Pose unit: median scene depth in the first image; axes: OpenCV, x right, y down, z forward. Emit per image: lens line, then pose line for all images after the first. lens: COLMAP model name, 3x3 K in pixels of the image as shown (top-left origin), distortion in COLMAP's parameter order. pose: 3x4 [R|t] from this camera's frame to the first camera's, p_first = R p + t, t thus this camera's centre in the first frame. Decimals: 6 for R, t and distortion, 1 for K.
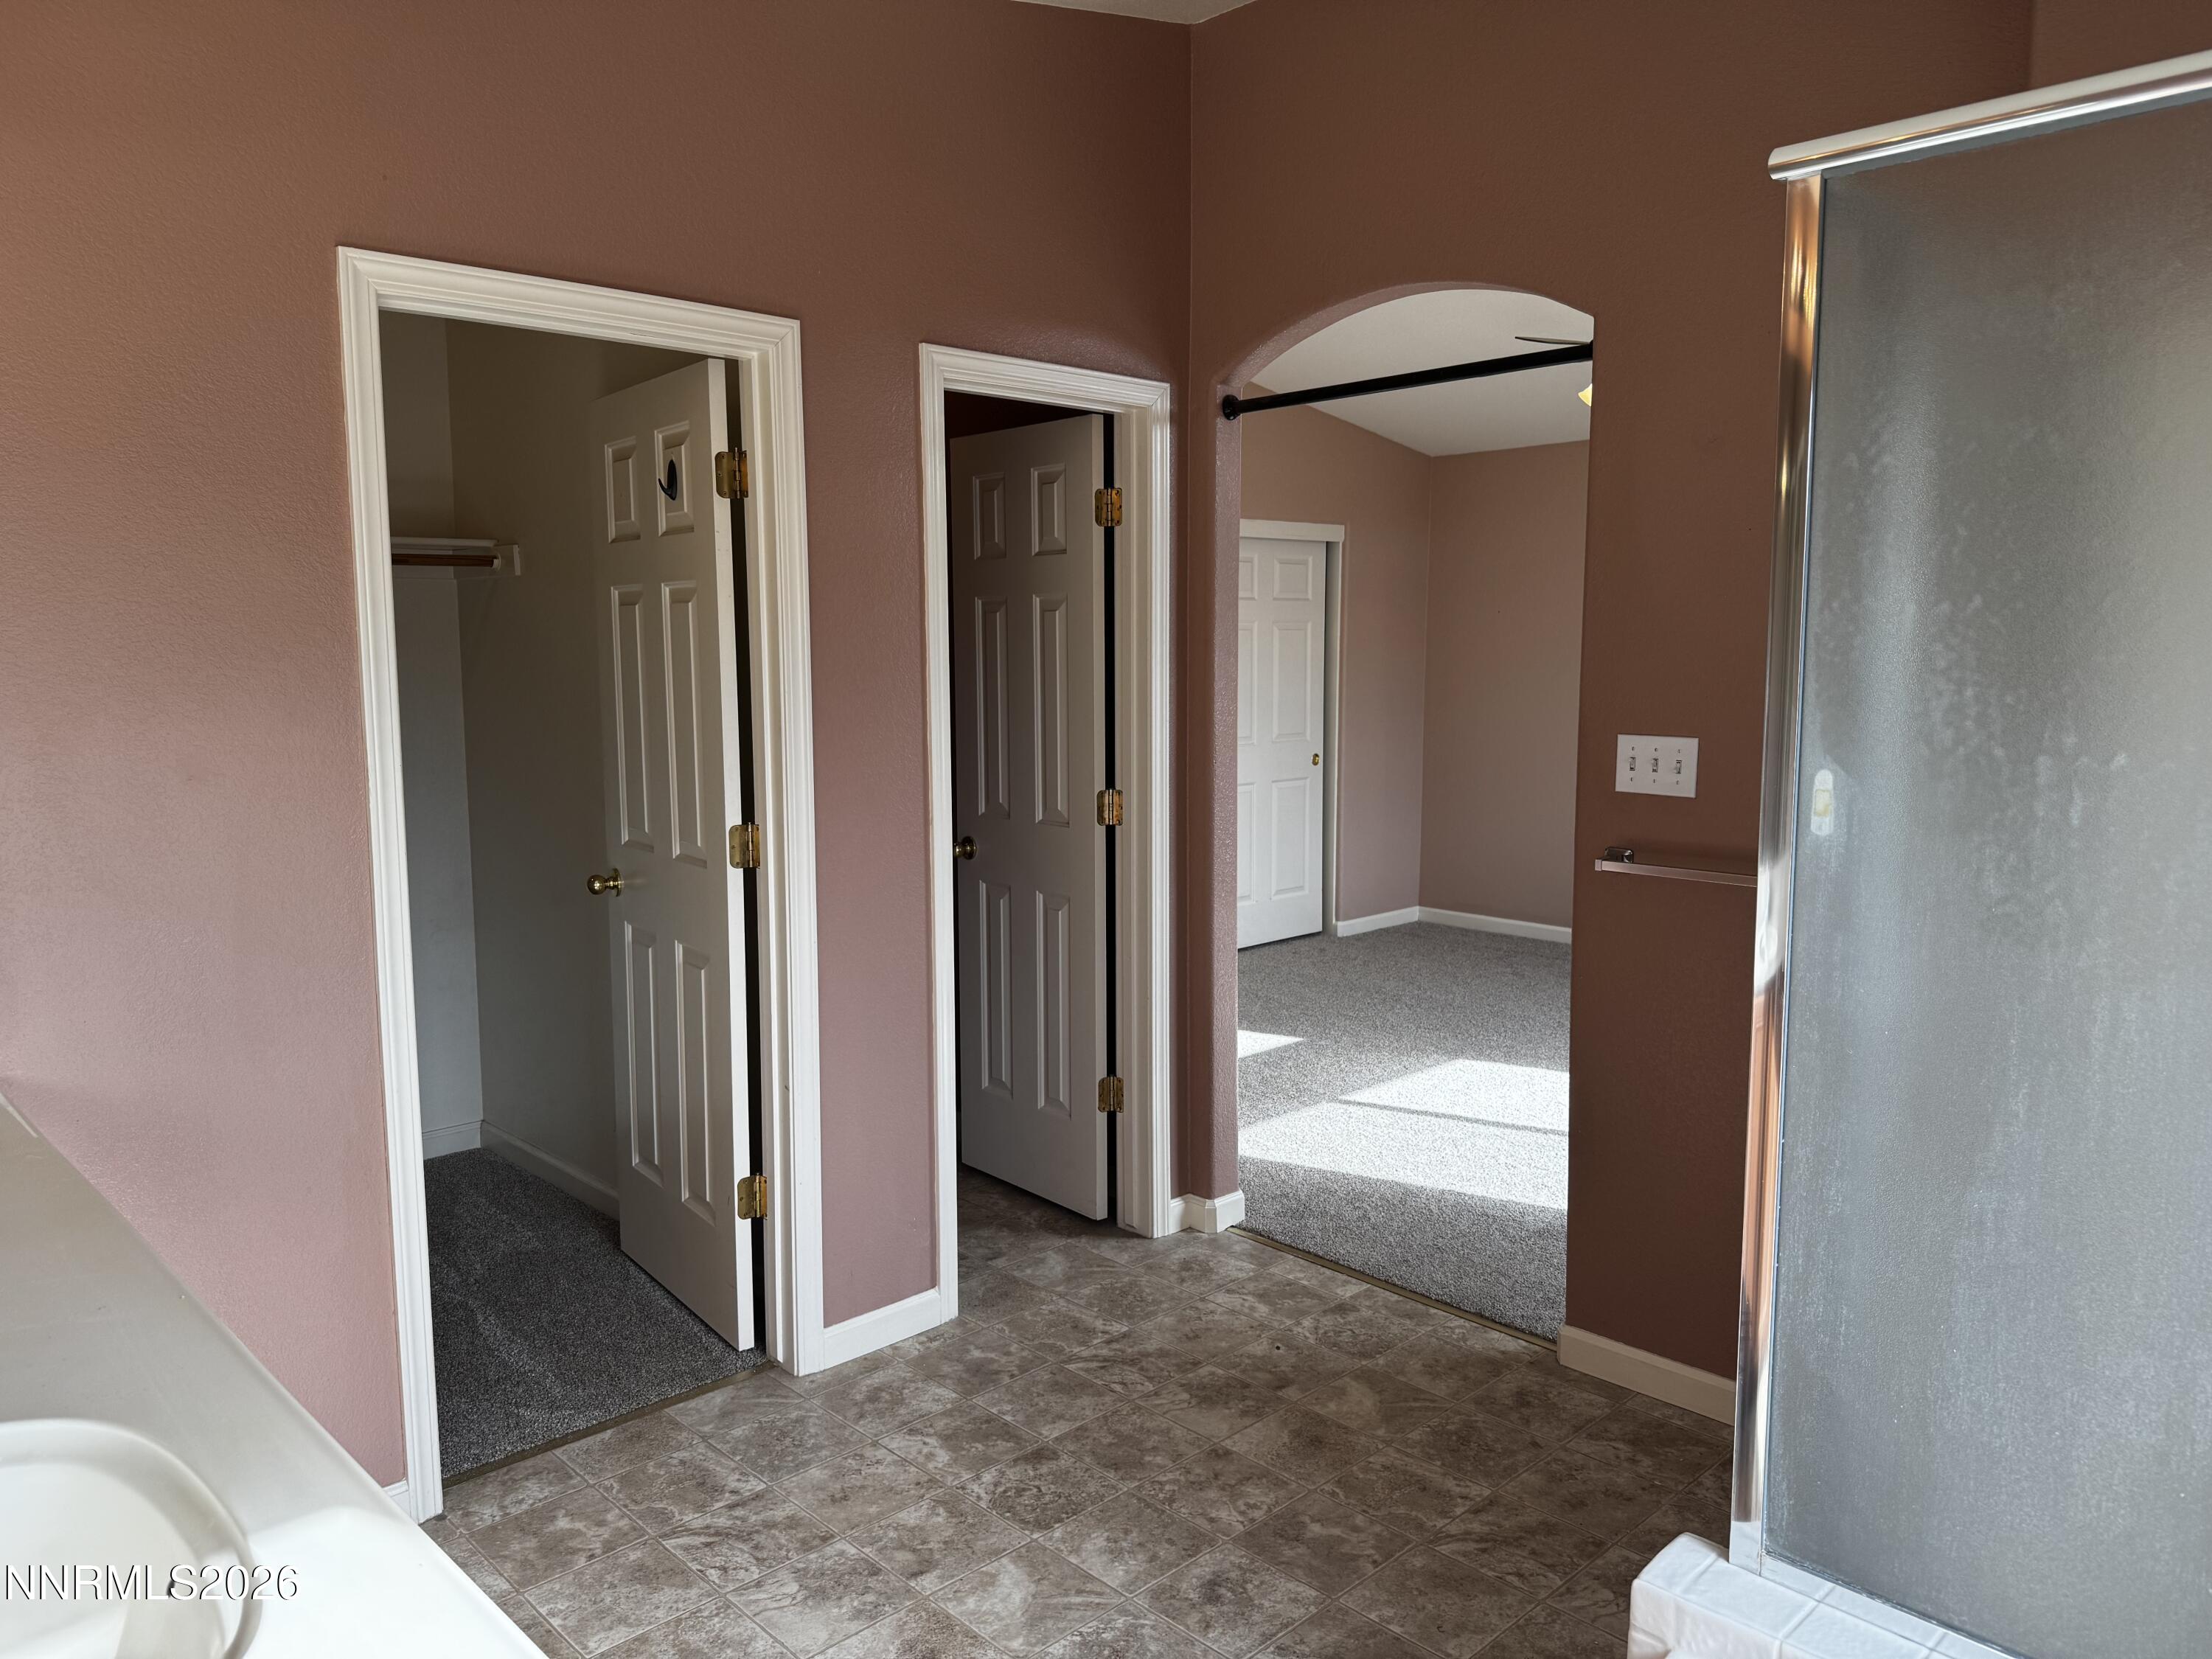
lens RADIAL K [[1579.0, 0, 1106.0], [0, 1579.0, 829.5], [0, 0, 1]] dist [0.136303, 0.000107]
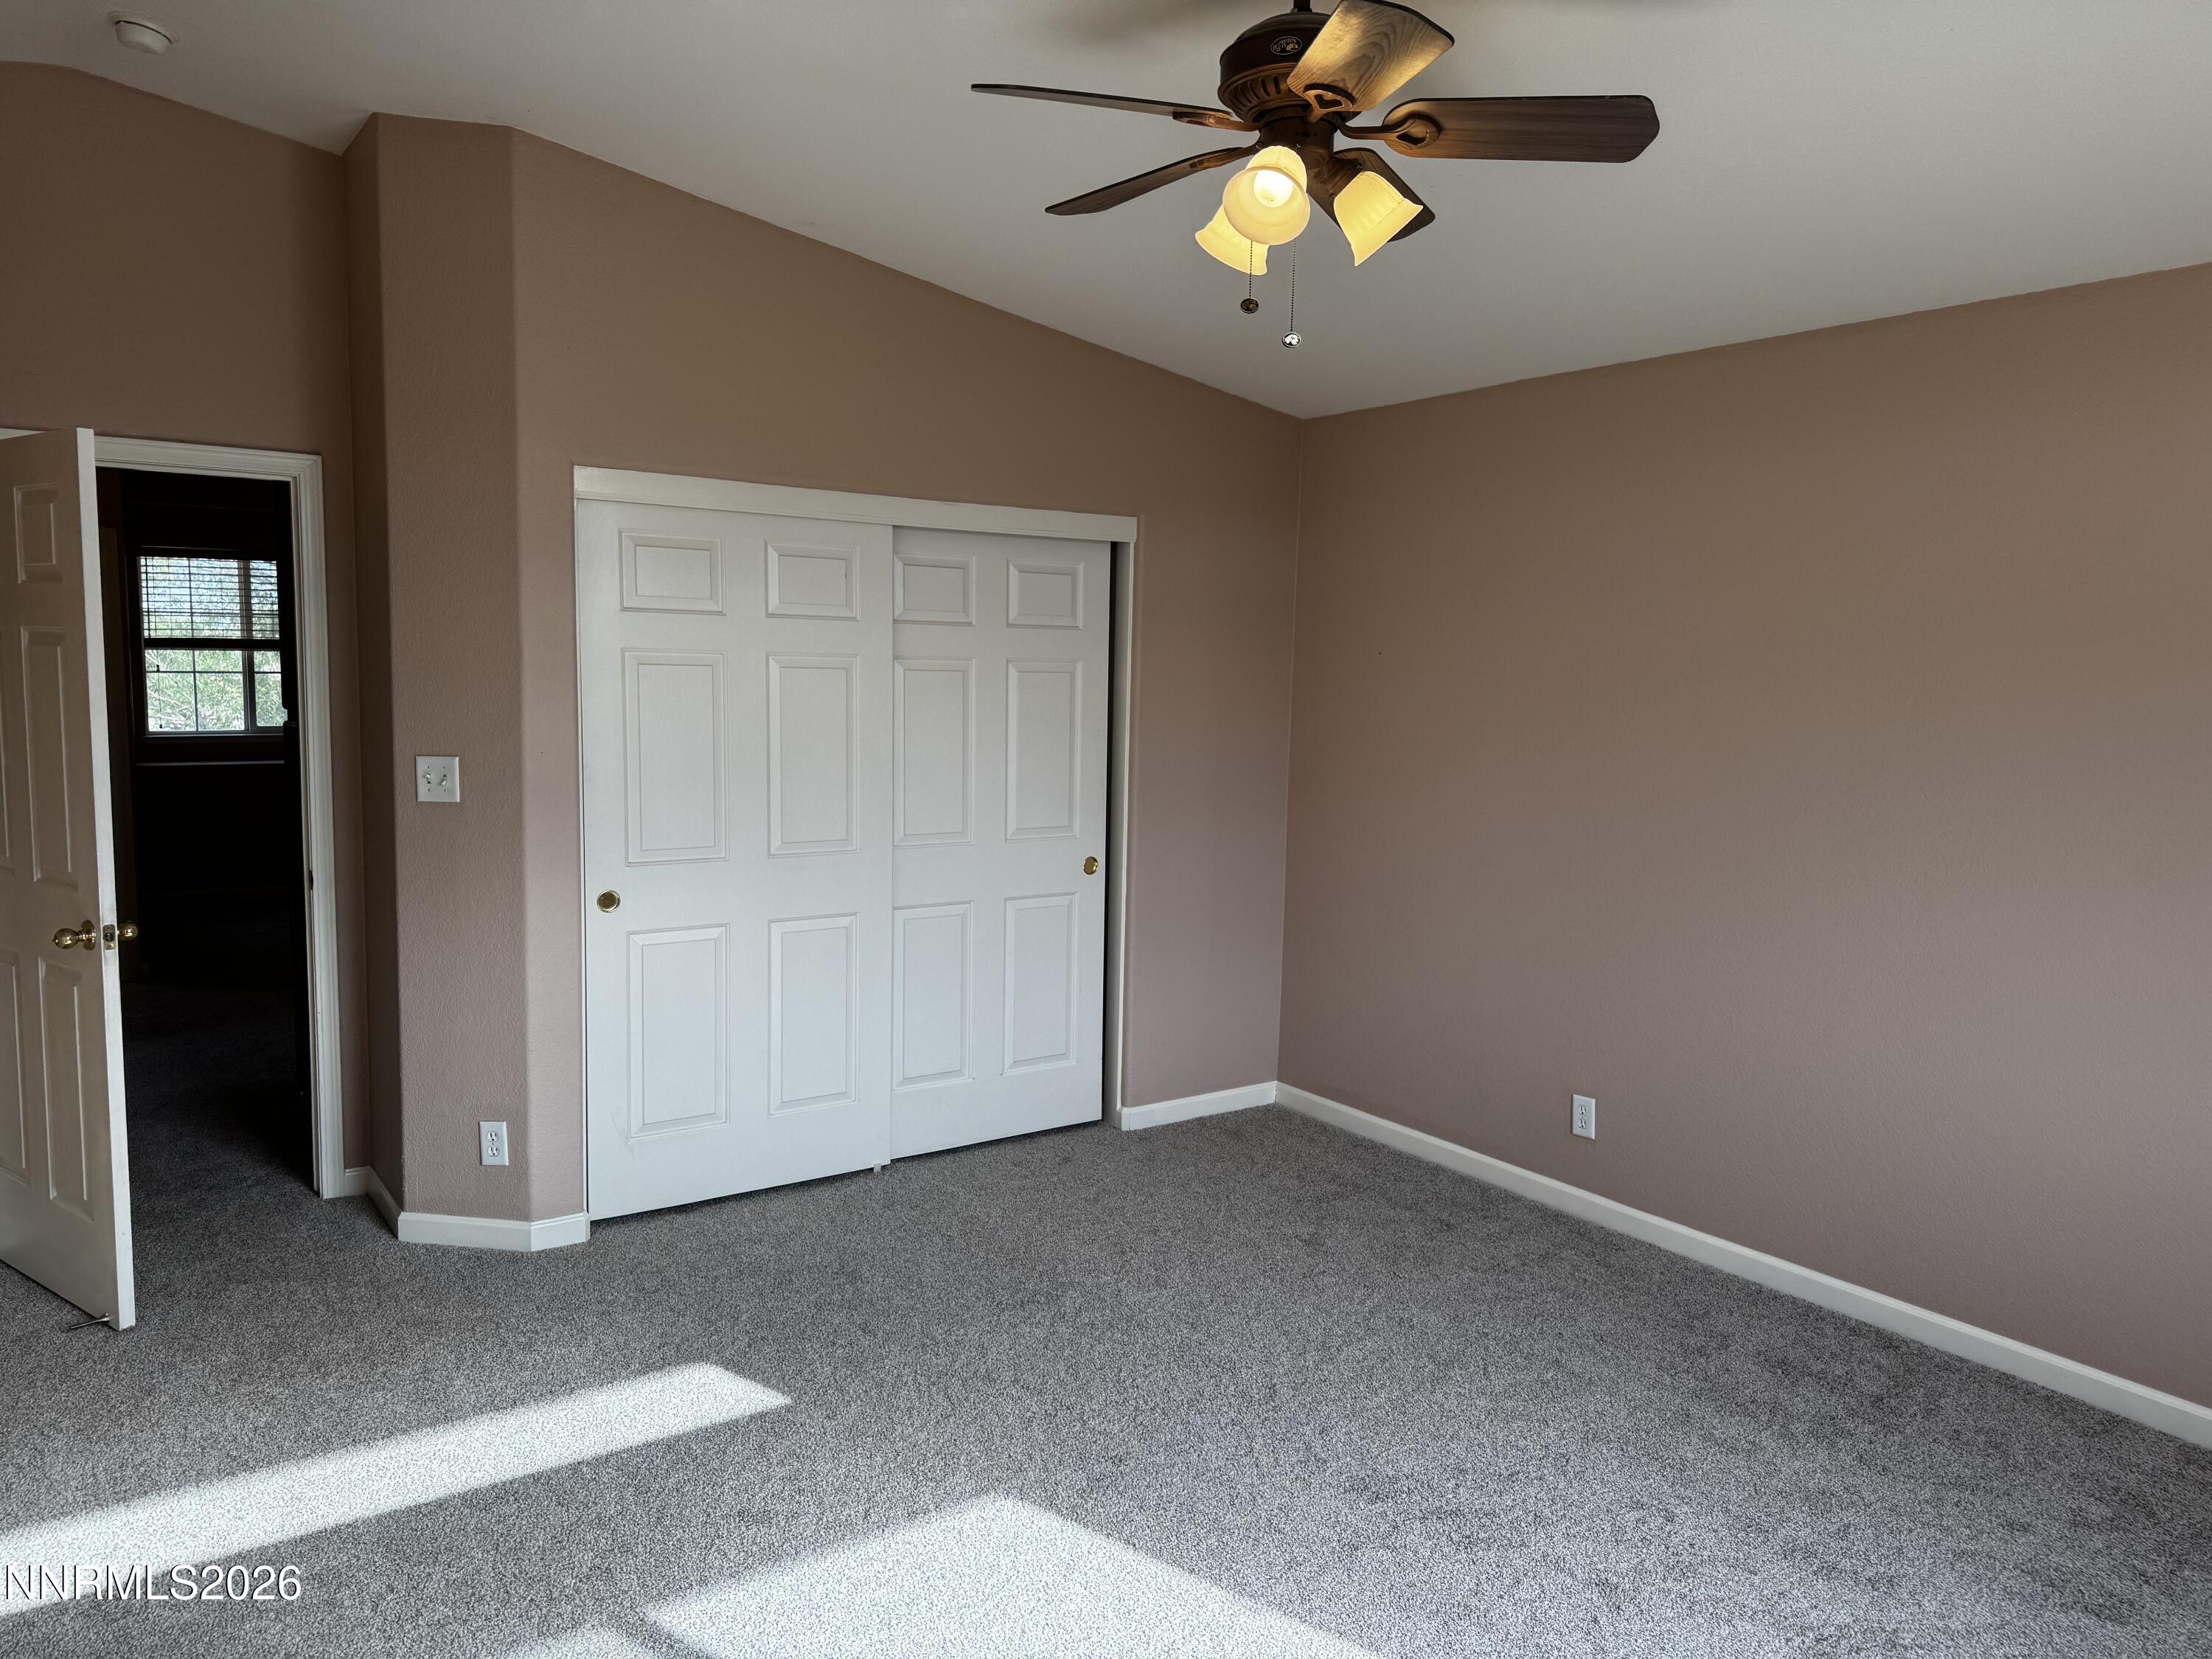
lens RADIAL K [[1579.0, 0, 1106.0], [0, 1579.0, 829.5], [0, 0, 1]] dist [0.136303, 0.000107]
pose [[0.988284, 0.039895, -0.147323, 0.685721], [-0.042256, 0.999023, -0.012926, -0.147891], [0.146663, 0.018999, 0.989004, 0.983336]]
